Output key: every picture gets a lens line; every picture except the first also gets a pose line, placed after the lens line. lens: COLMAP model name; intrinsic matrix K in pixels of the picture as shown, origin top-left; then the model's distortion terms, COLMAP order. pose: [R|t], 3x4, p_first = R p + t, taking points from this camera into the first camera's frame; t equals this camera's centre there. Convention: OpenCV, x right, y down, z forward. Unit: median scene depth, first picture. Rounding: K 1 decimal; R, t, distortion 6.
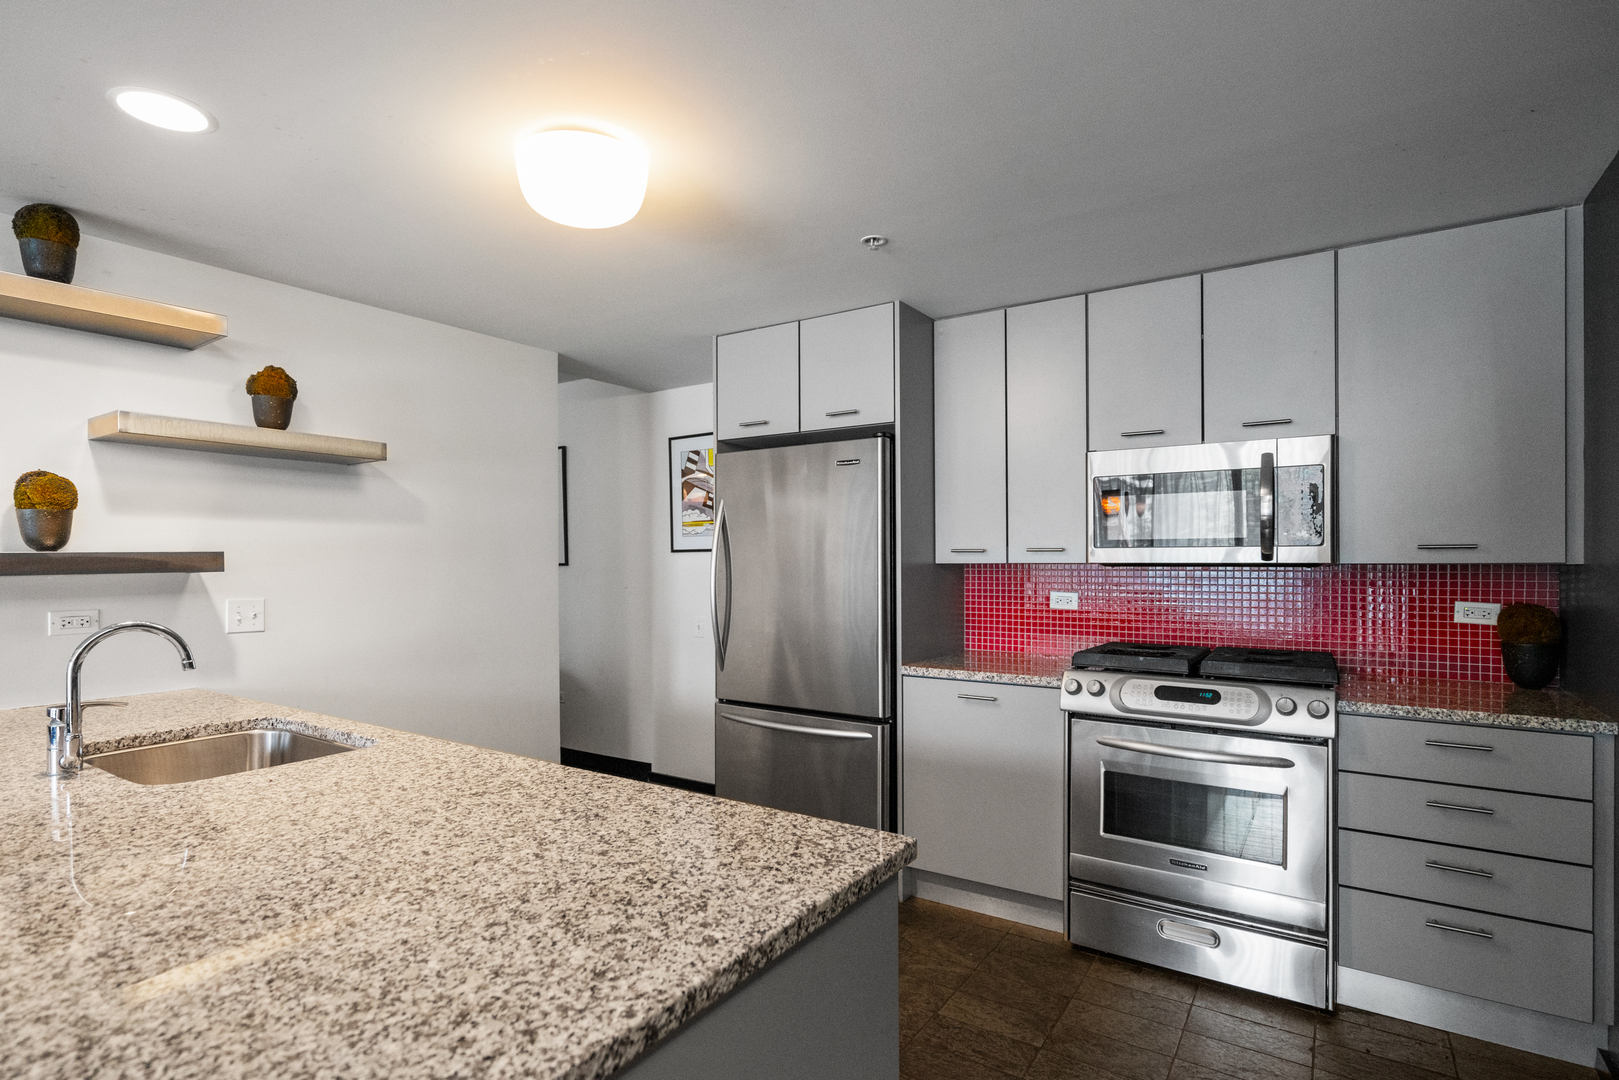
lens RADIAL K [[798.6, 0, 811.5], [0, 798.6, 555.3], [0, 0, 1]] dist [0.003008, 0.000716]
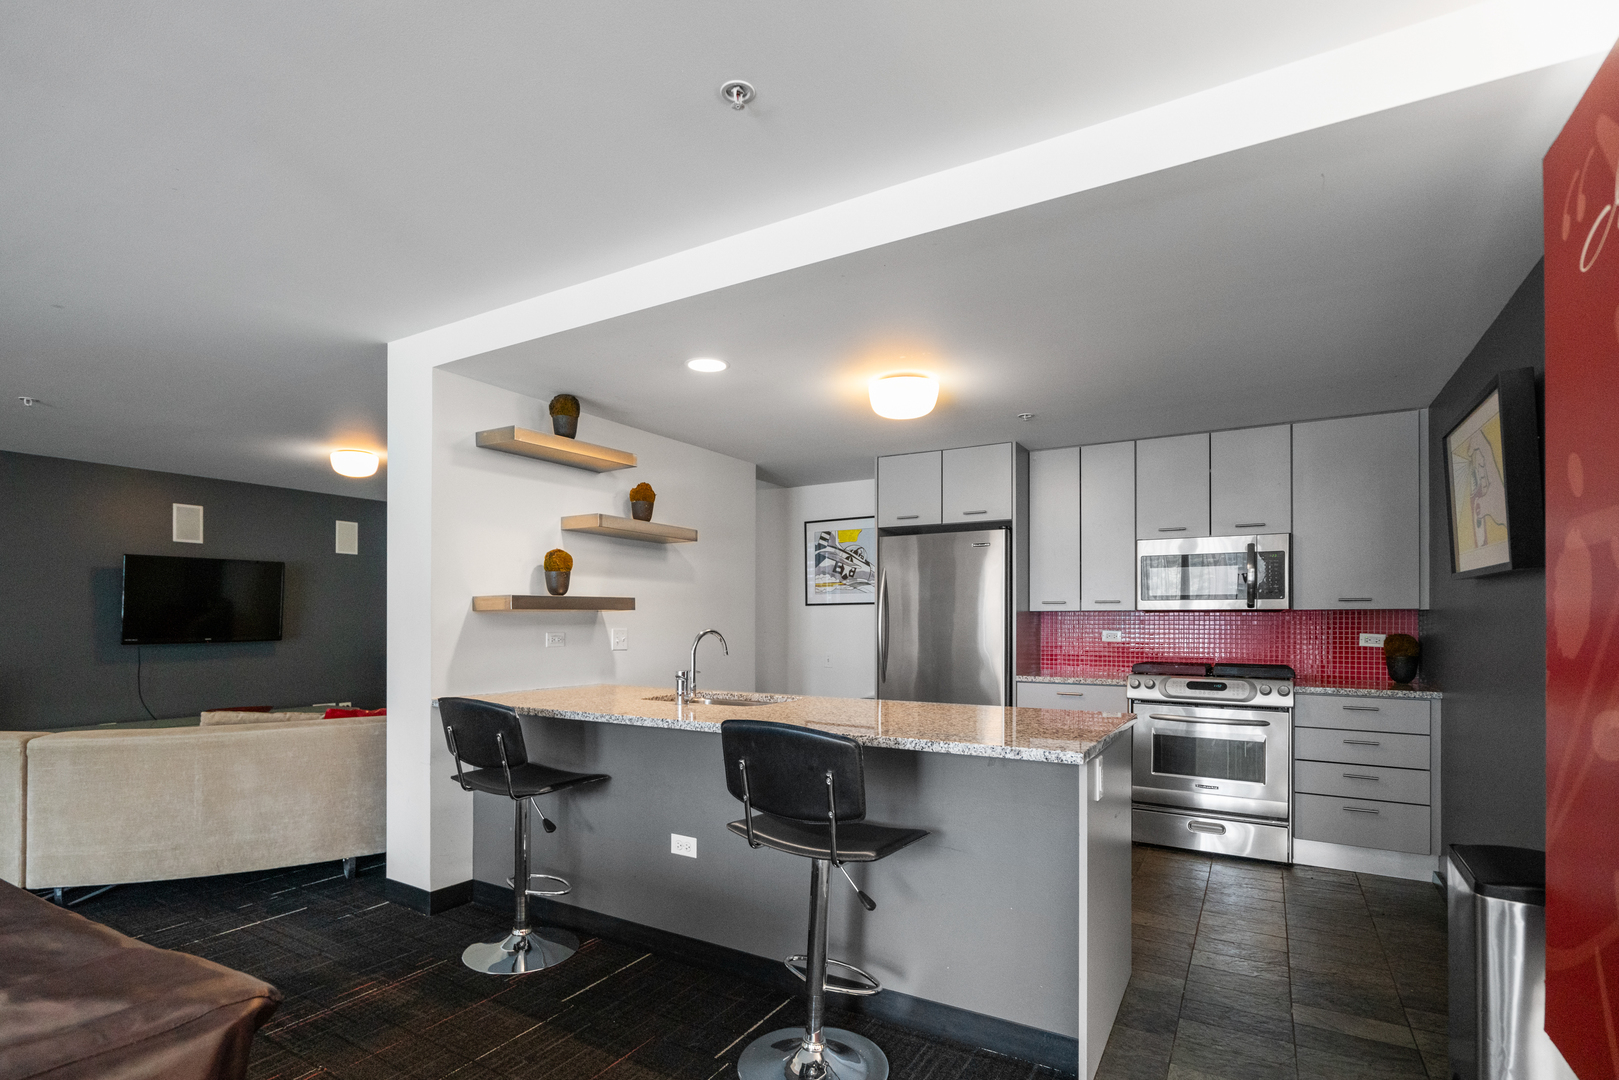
lens RADIAL K [[777.5, 0, 785.8], [0, 777.5, 614.7], [0, 0, 1]] dist [-0.001159, 0.000054]
pose [[0.999340, 0.006283, 0.035767, -0.453565], [-0.006071, 0.999963, -0.006049, 0.036223], [-0.035803, 0.005828, 0.999342, -0.580475]]
